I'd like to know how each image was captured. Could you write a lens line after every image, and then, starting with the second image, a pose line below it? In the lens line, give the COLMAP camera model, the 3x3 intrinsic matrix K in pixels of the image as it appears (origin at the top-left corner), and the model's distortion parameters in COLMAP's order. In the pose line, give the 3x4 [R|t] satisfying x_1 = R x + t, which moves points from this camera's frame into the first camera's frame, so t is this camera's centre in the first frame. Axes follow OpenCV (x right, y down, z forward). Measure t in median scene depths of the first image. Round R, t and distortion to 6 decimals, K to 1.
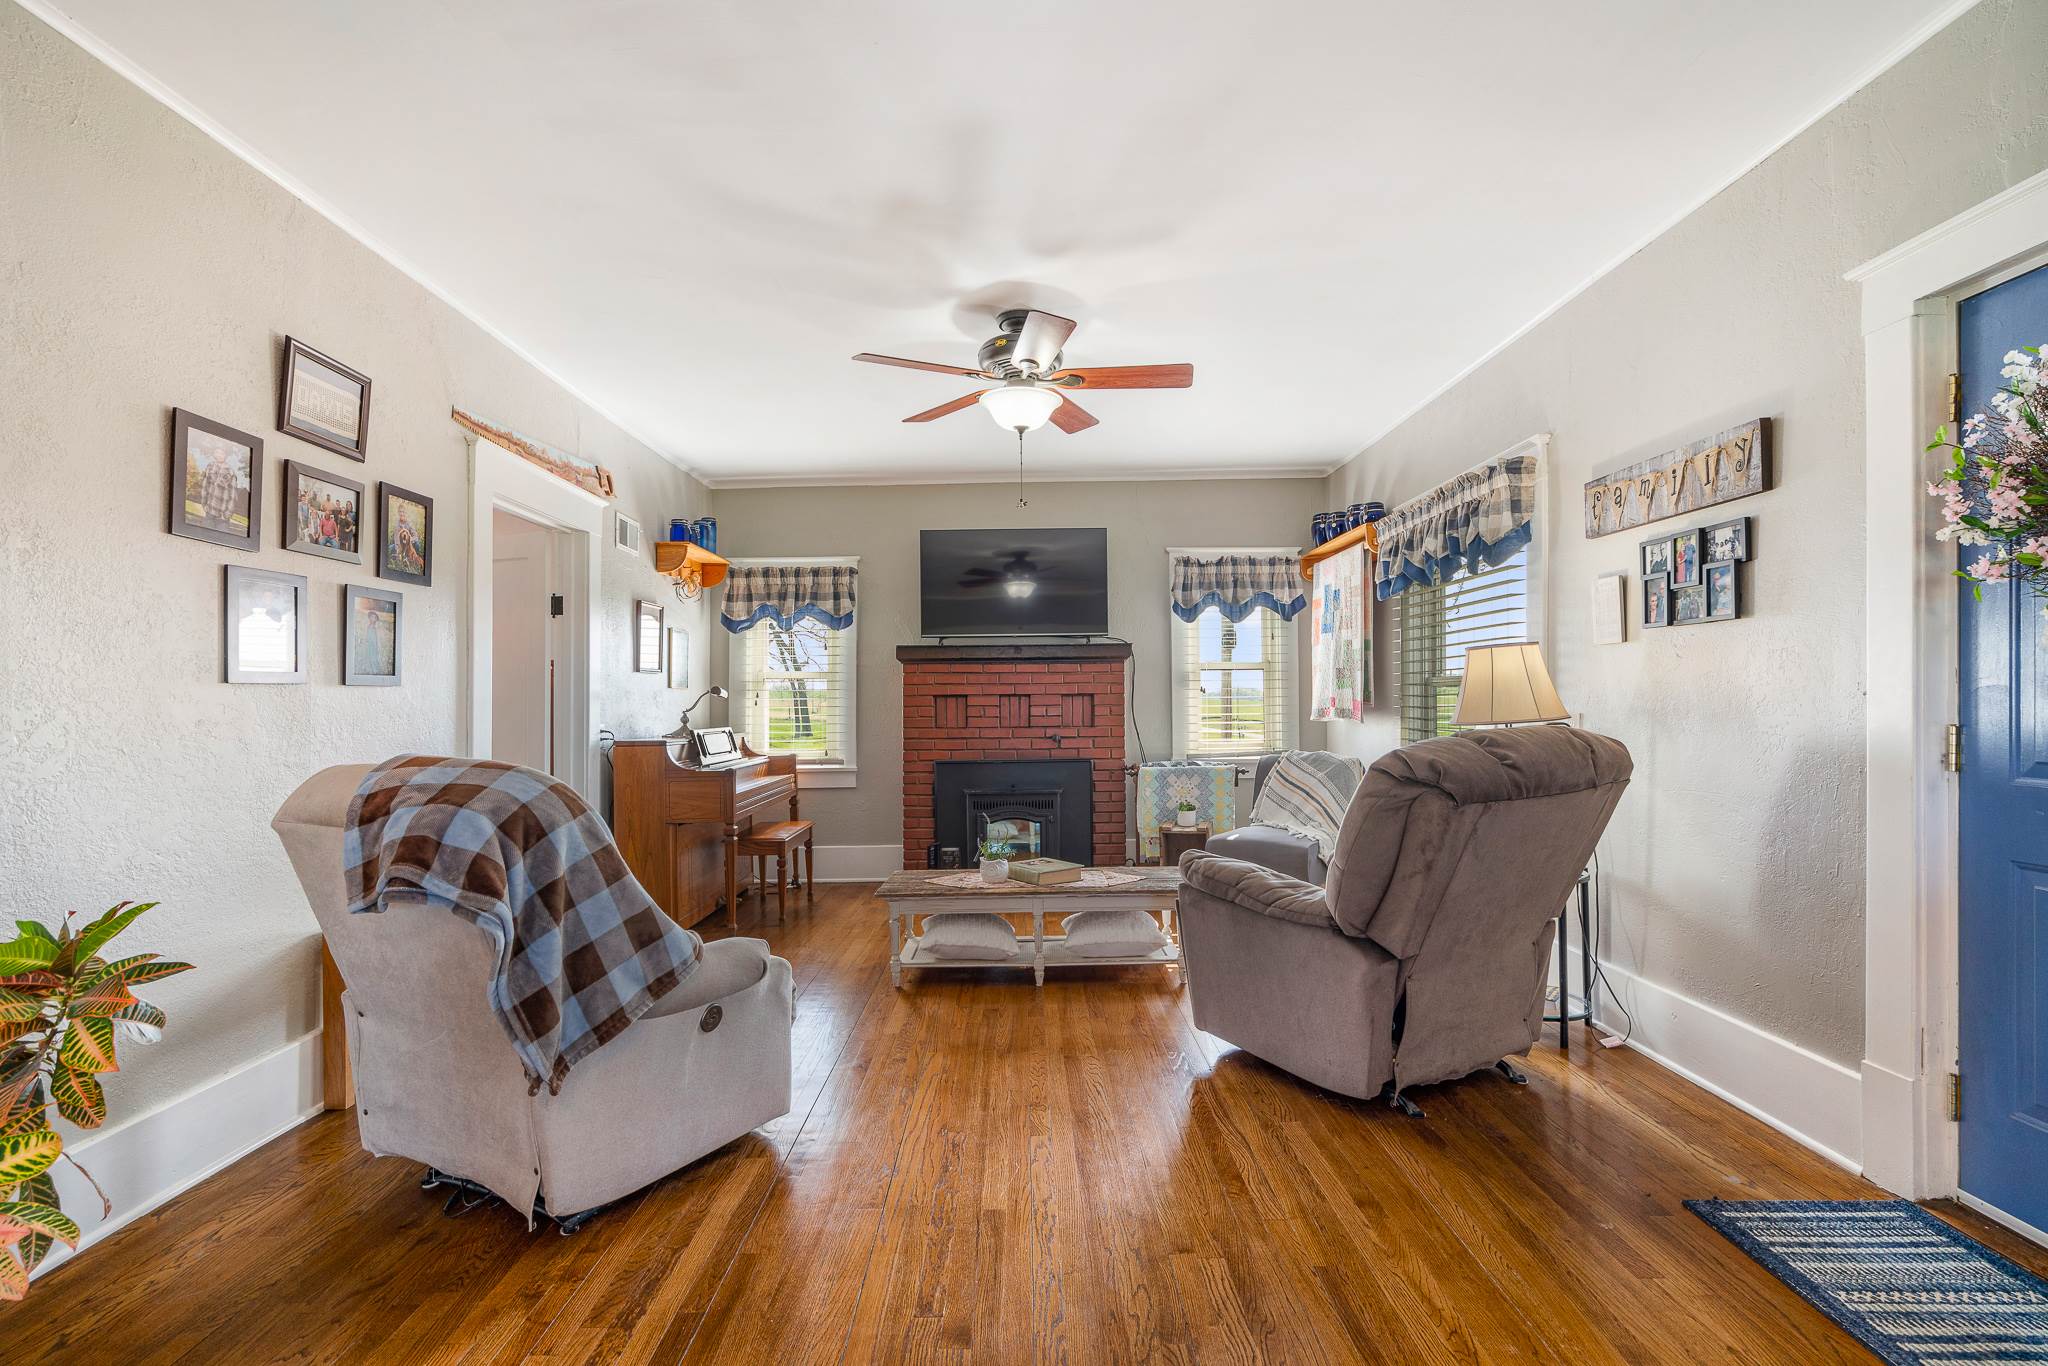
lens RADIAL K [[938.5, 0, 1025.0], [0, 938.5, 696.3], [0, 0, 1]] dist [-0.004146, 0.003216]
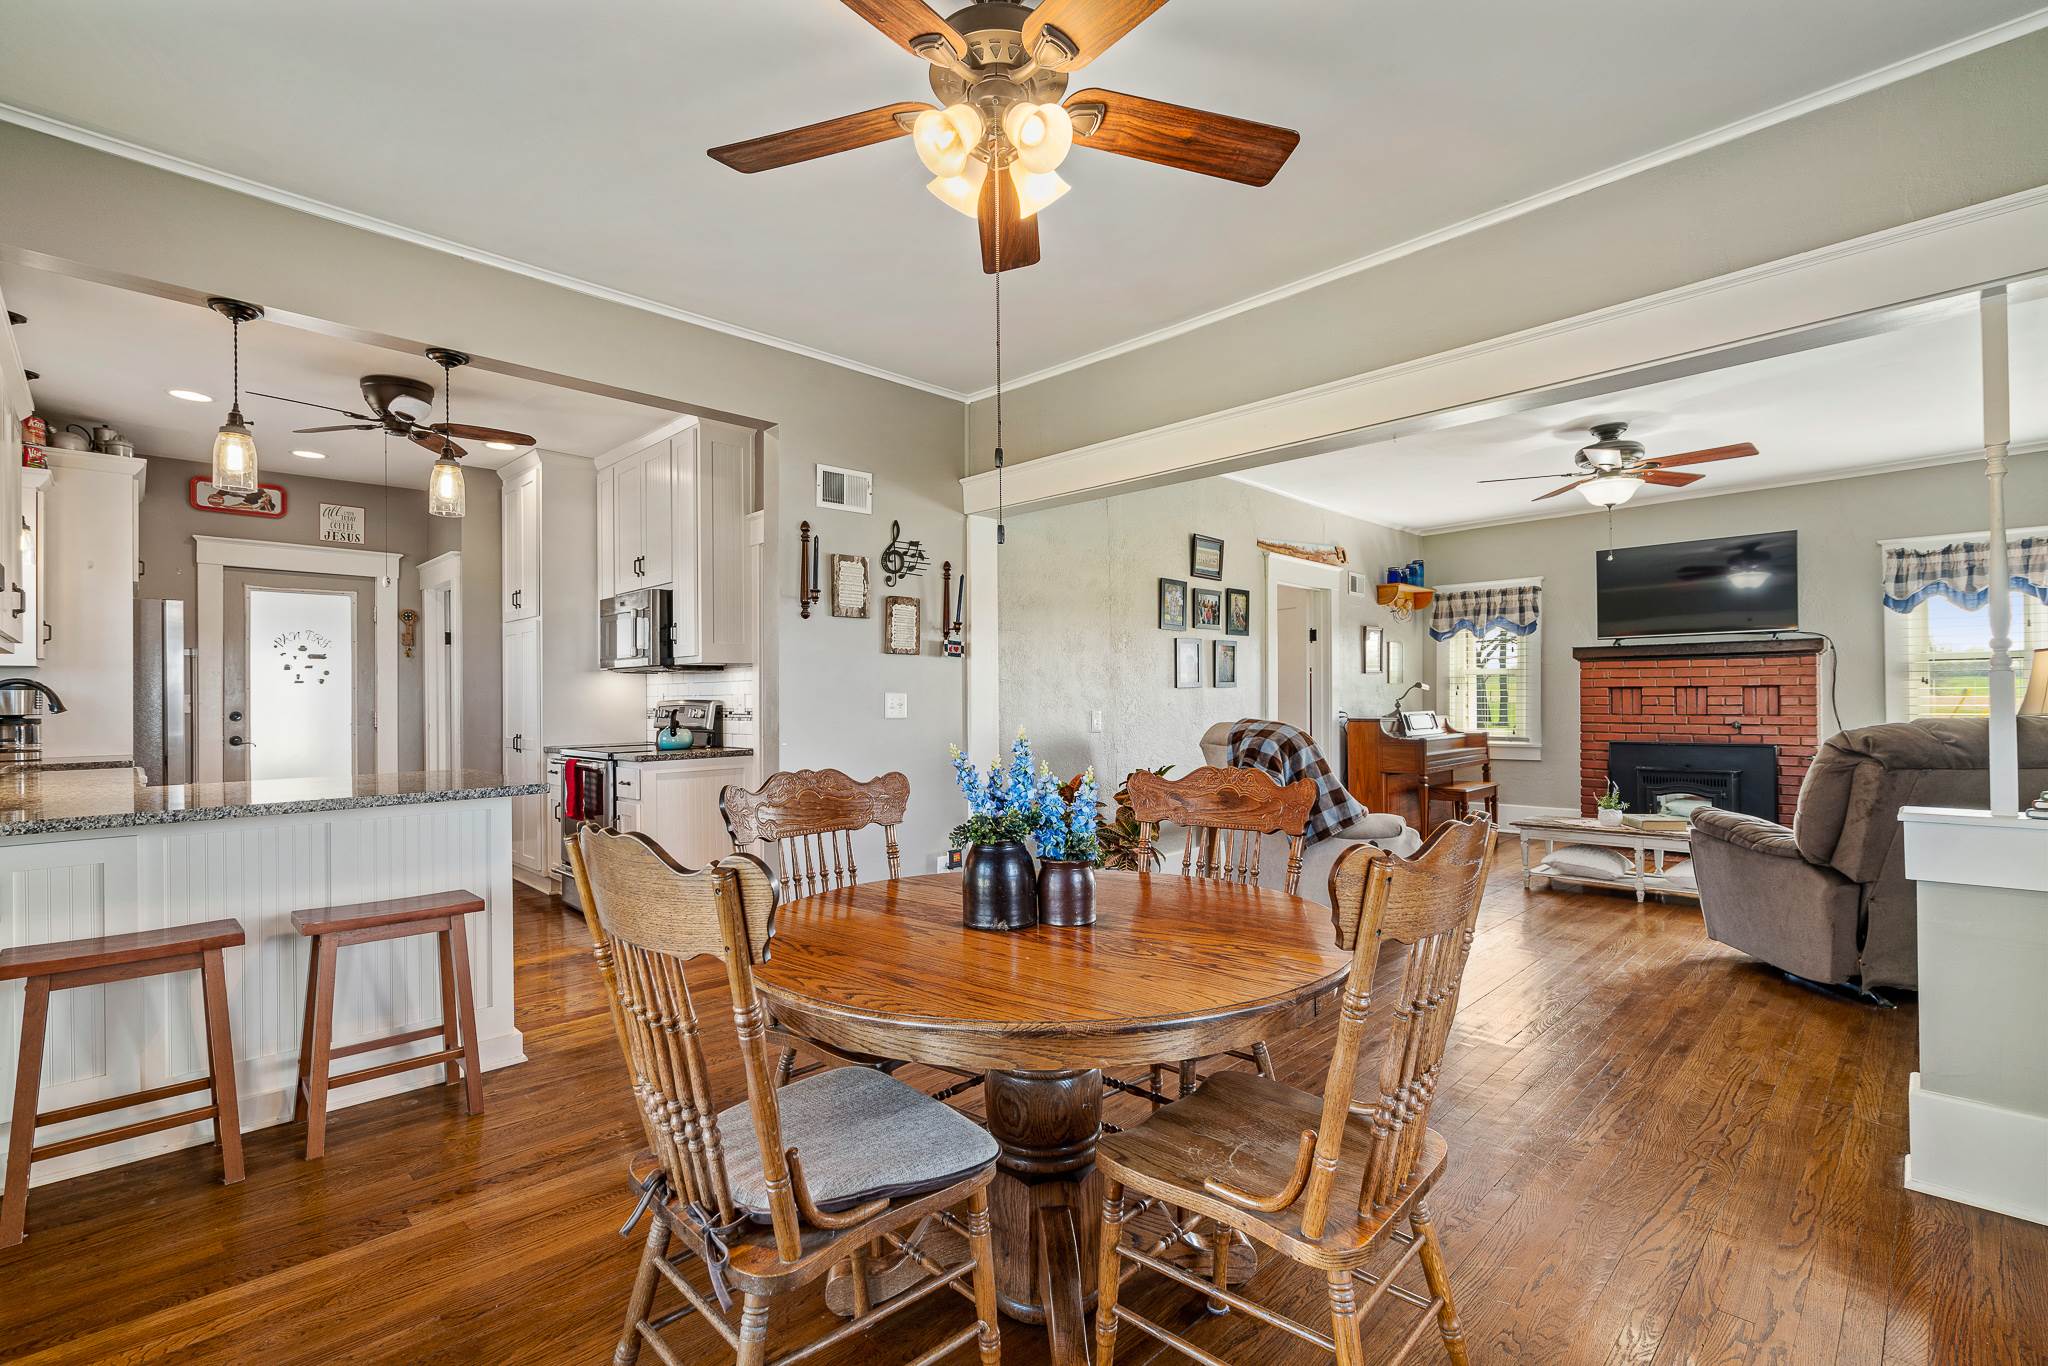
lens RADIAL K [[938.5, 0, 1015.6], [0, 938.5, 682.2], [0, 0, 1]] dist [-0.004146, 0.003216]
pose [[0.703320, -0.007501, -0.710834, 0.267065], [0.007593, 0.999967, -0.003039, -0.011758], [0.710833, -0.003260, 0.703353, -0.465495]]
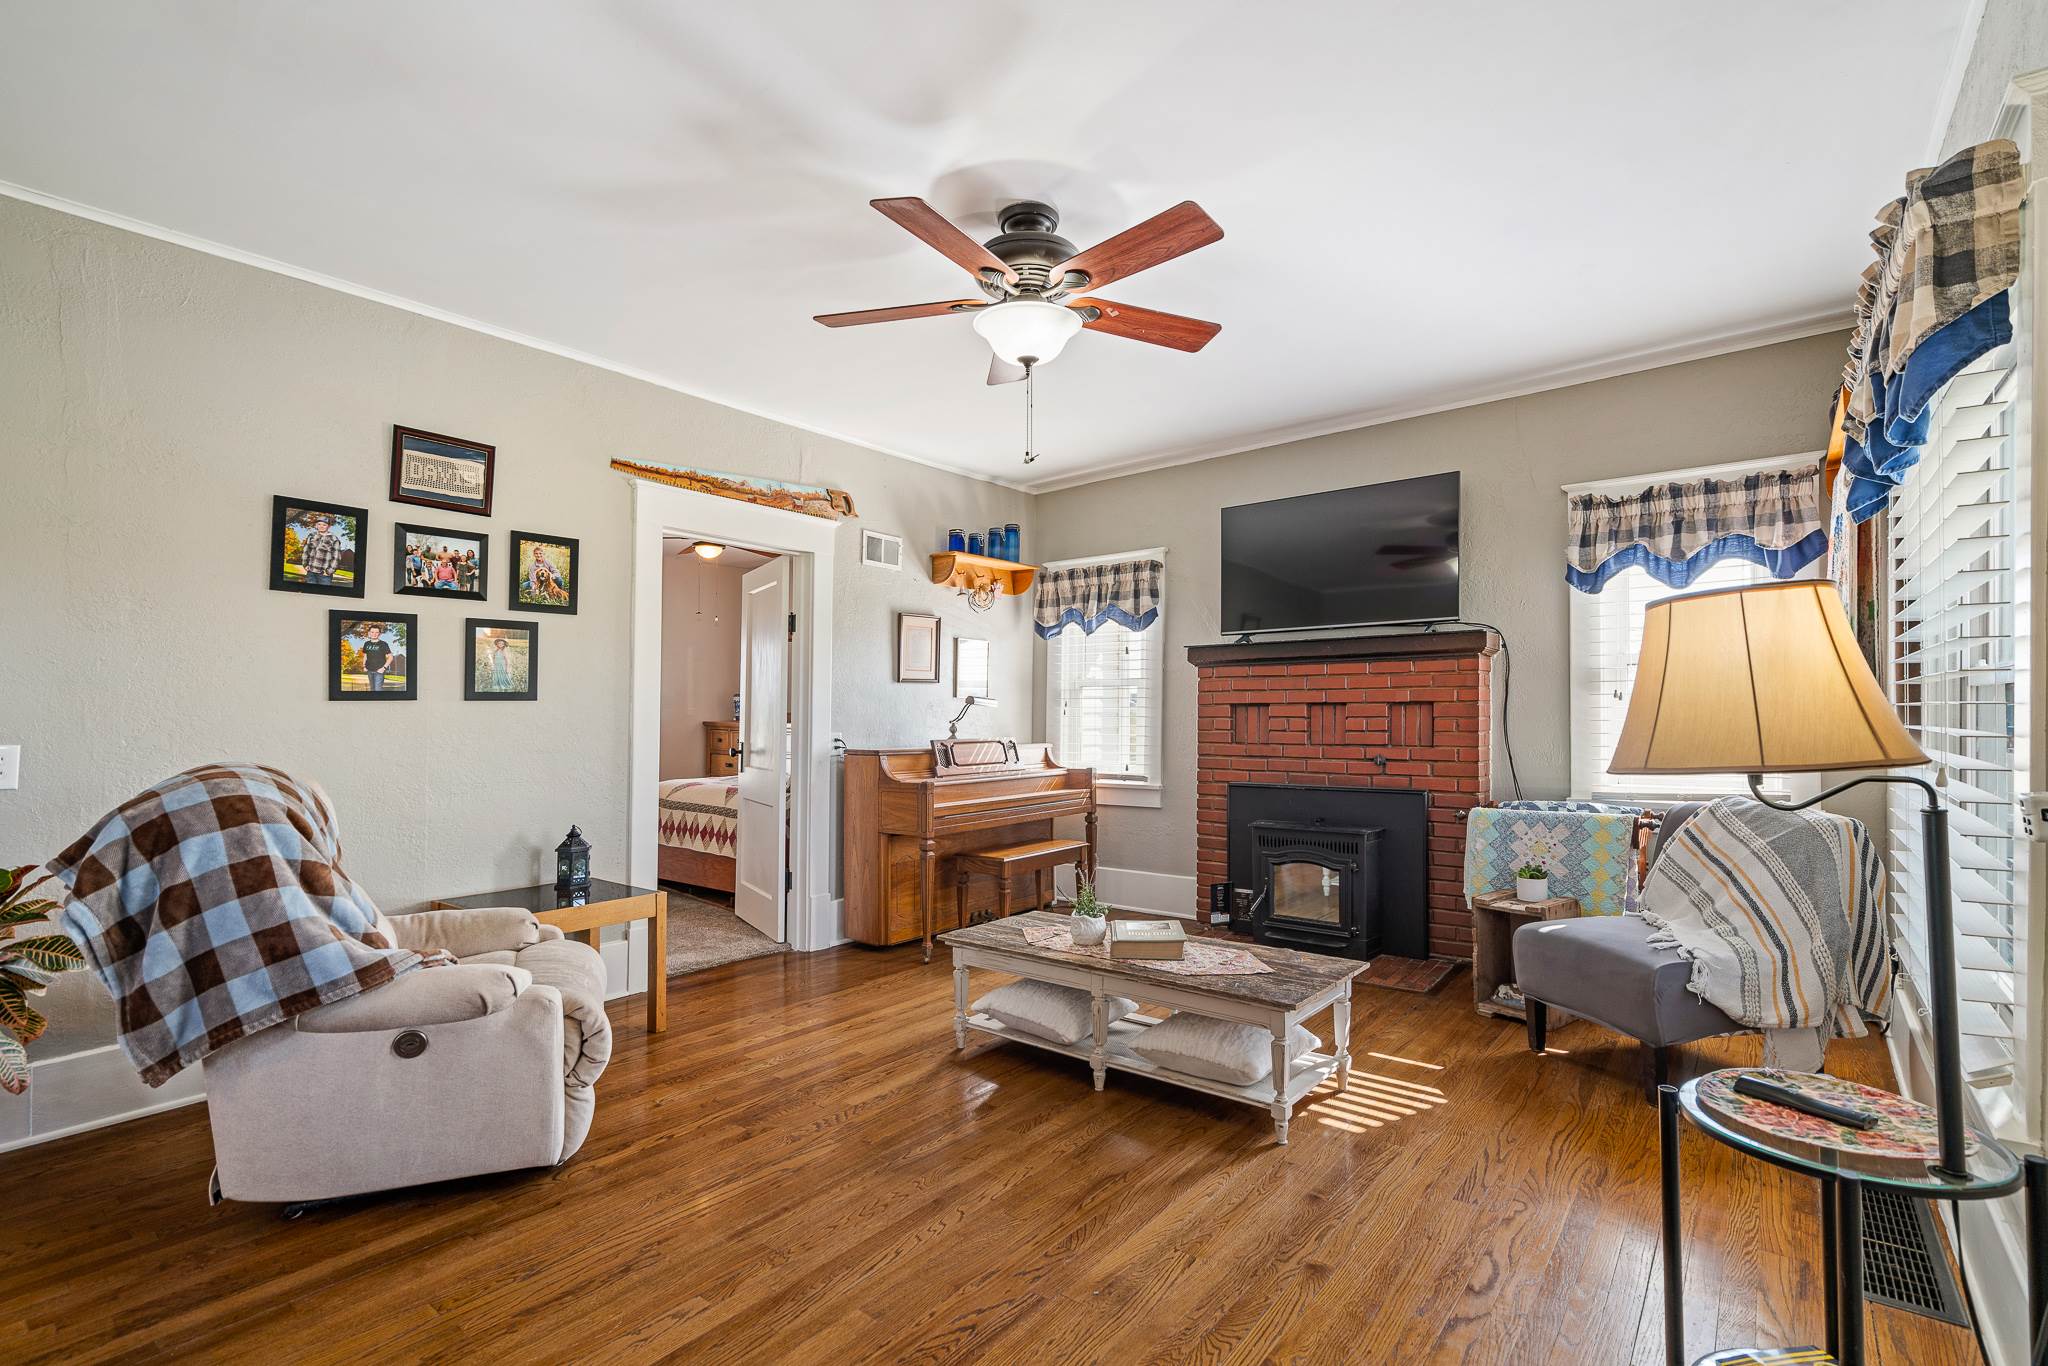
lens RADIAL K [[938.5, 0, 1028.4], [0, 938.5, 702.8], [0, 0, 1]] dist [-0.004146, 0.003216]
pose [[0.777546, -0.002470, -0.628822, 0.343976], [0.003824, 0.999992, 0.000800, -0.004283], [0.628815, -0.003027, 0.777549, 0.287271]]
